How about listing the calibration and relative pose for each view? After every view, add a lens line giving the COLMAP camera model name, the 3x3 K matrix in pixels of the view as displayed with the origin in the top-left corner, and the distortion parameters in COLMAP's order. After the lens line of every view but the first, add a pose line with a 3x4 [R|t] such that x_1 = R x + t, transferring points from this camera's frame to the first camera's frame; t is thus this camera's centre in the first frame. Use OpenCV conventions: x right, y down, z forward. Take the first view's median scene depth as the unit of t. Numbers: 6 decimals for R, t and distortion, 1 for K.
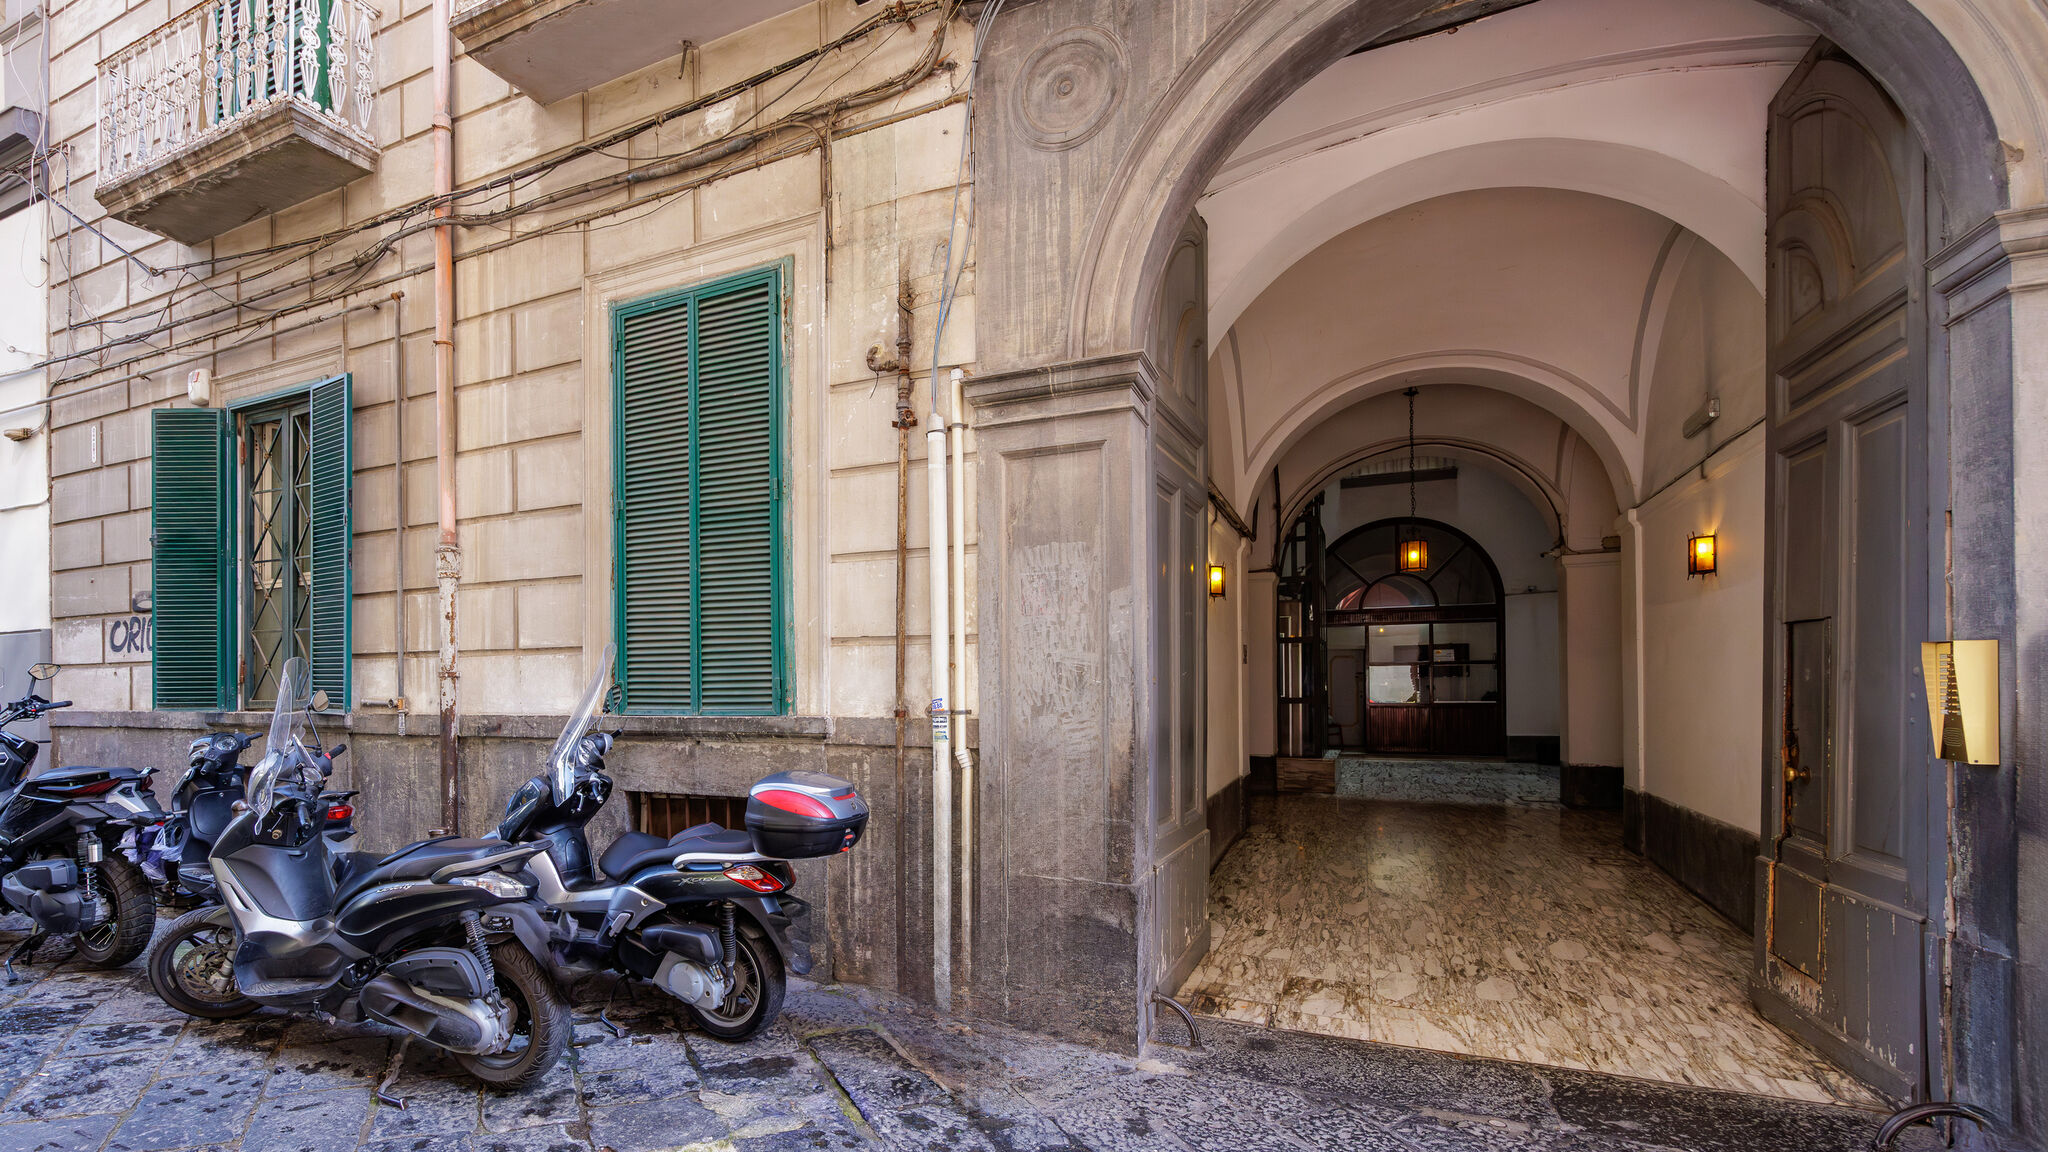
lens RADIAL K [[1096.1, 0, 1022.7], [0, 1096.1, 613.9], [0, 0, 1]] dist [0.003070, 0.000453]
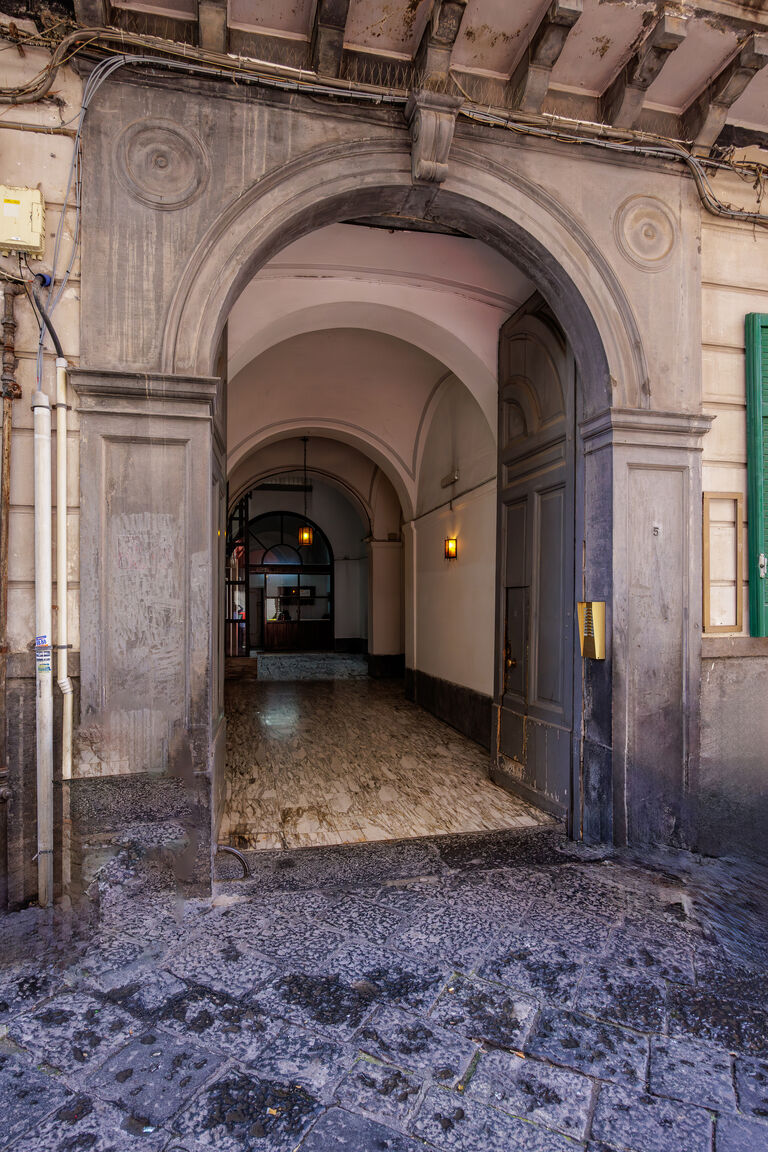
lens RADIAL K [[616.3, 0, 401.1], [0, 616.3, 580.6], [0, 0, 1]] dist [-0.007497, -0.000618]
pose [[0.794250, 0.035568, 0.606549, -0.165432], [-0.058132, 0.998154, 0.017589, -0.015133], [-0.604804, -0.049230, 0.794851, 0.236144]]
